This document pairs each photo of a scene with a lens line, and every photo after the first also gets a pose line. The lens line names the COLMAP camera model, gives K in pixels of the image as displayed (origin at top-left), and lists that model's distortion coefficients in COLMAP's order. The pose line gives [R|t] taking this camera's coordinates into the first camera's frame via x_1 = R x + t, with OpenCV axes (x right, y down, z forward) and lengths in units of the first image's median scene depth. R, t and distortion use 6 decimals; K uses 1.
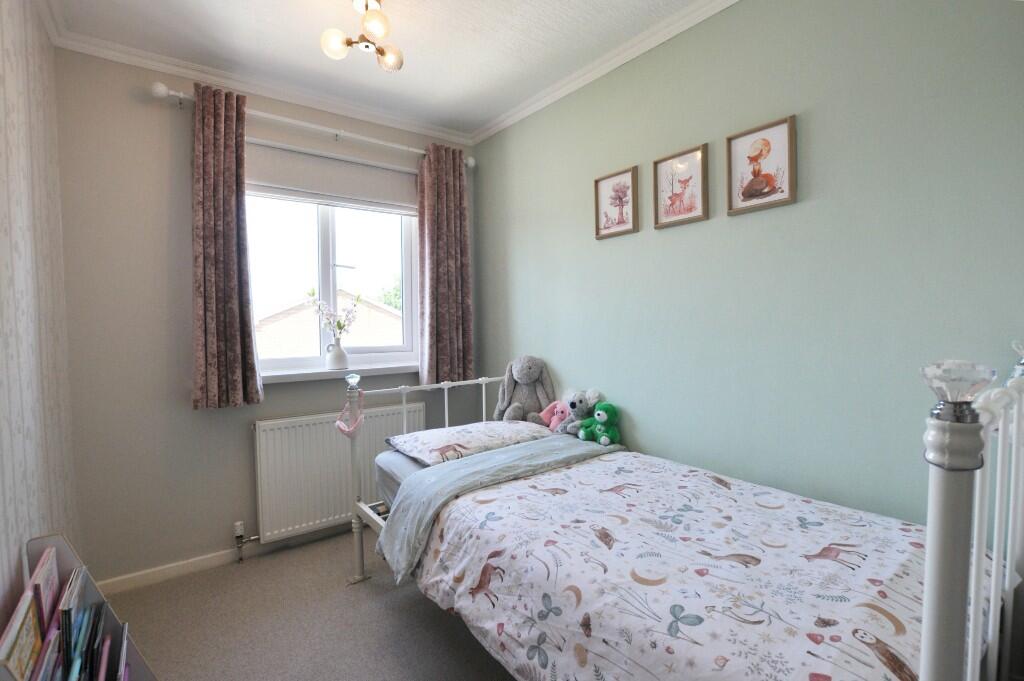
lens RADIAL K [[450.7, 0, 508.5], [0, 450.7, 343.3], [0, 0, 1]] dist [-0.016269, 0.000066]
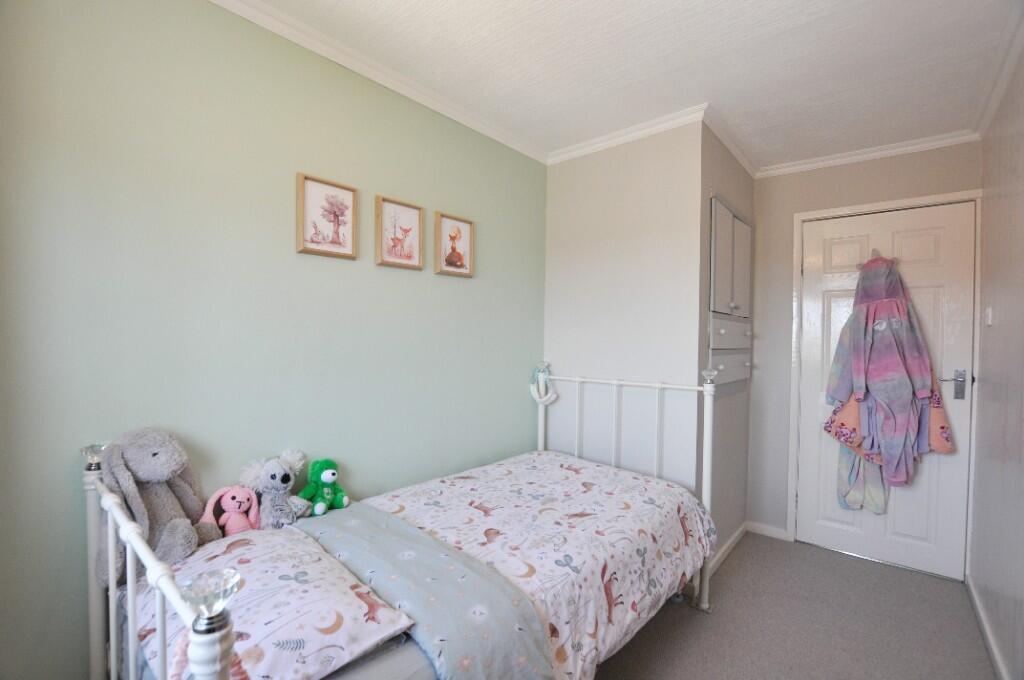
lens RADIAL K [[450.7, 0, 508.5], [0, 450.7, 342.8], [0, 0, 1]] dist [-0.016269, 0.000066]
pose [[-0.179760, -0.009831, 0.983661, -0.864862], [0.031119, 0.999393, 0.015675, -0.108220], [-0.983218, 0.033429, -0.179345, 1.109128]]
